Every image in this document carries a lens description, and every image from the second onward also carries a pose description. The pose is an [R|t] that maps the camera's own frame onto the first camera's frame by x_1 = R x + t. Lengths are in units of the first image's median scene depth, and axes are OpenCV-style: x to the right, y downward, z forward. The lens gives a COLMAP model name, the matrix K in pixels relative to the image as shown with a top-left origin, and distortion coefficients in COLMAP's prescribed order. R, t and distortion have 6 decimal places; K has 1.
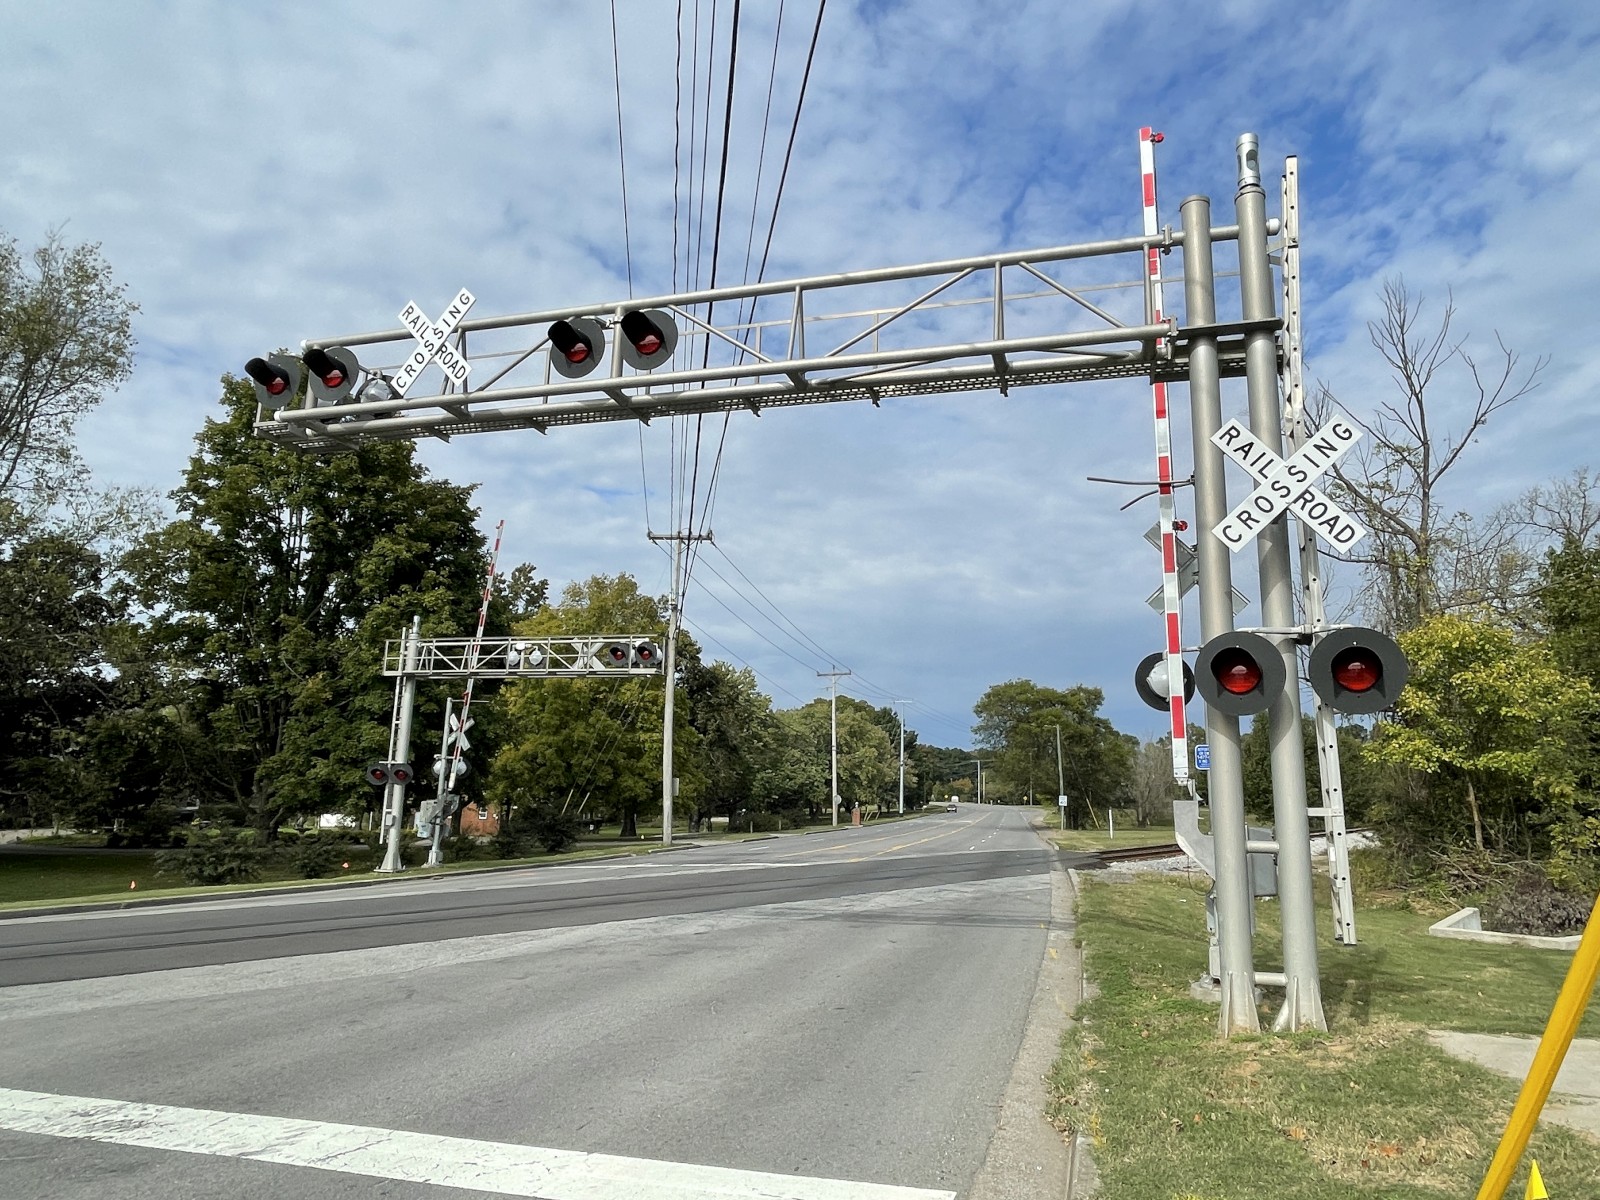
lens RADIAL K [[957.1, 0, 816.9], [0, 957.1, 606.5], [0, 0, 1]] dist [-0.025927, 0.002947]
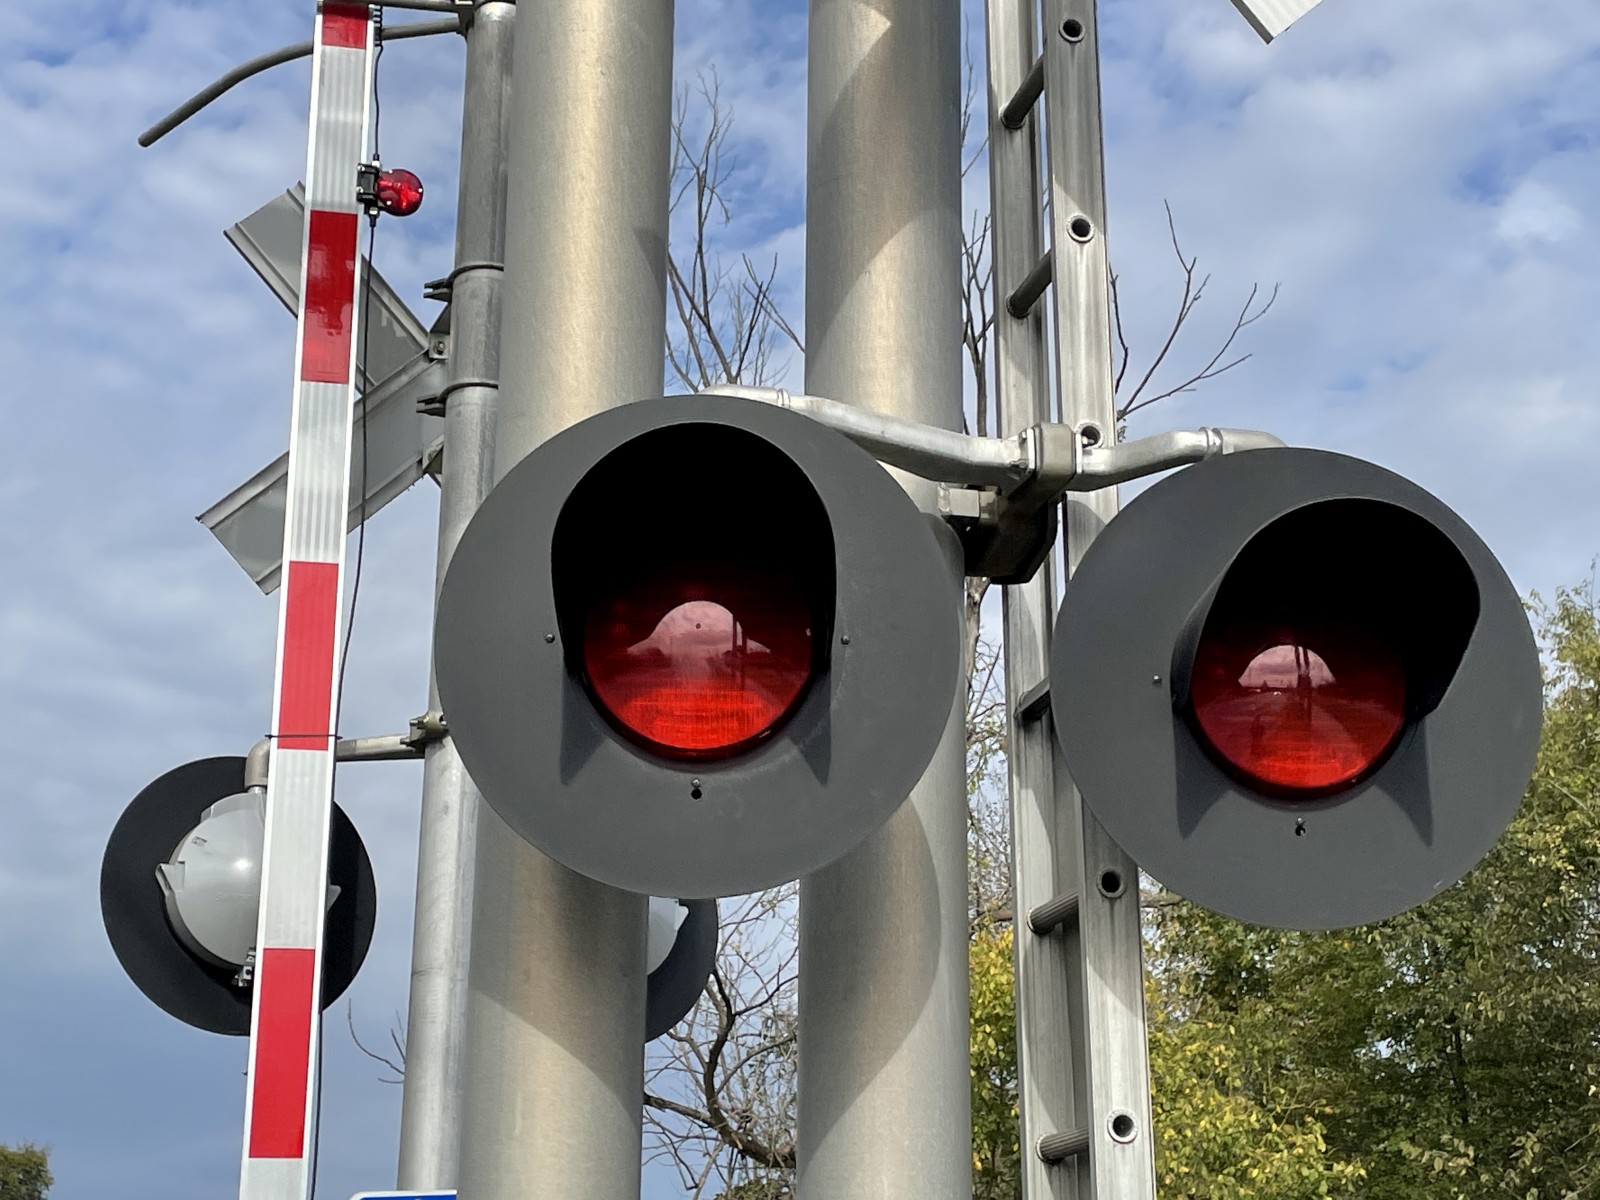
lens RADIAL K [[2572.4, 0, 800.0], [0, 2572.4, 600.0], [0, 0, 1]] dist [0.173727, 0.012066]
pose [[0.847388, 0.149148, 0.509597, 0.171521], [-0.083916, 0.985295, -0.148834, 0.094117], [-0.524302, 0.083357, 0.847443, 0.454751]]
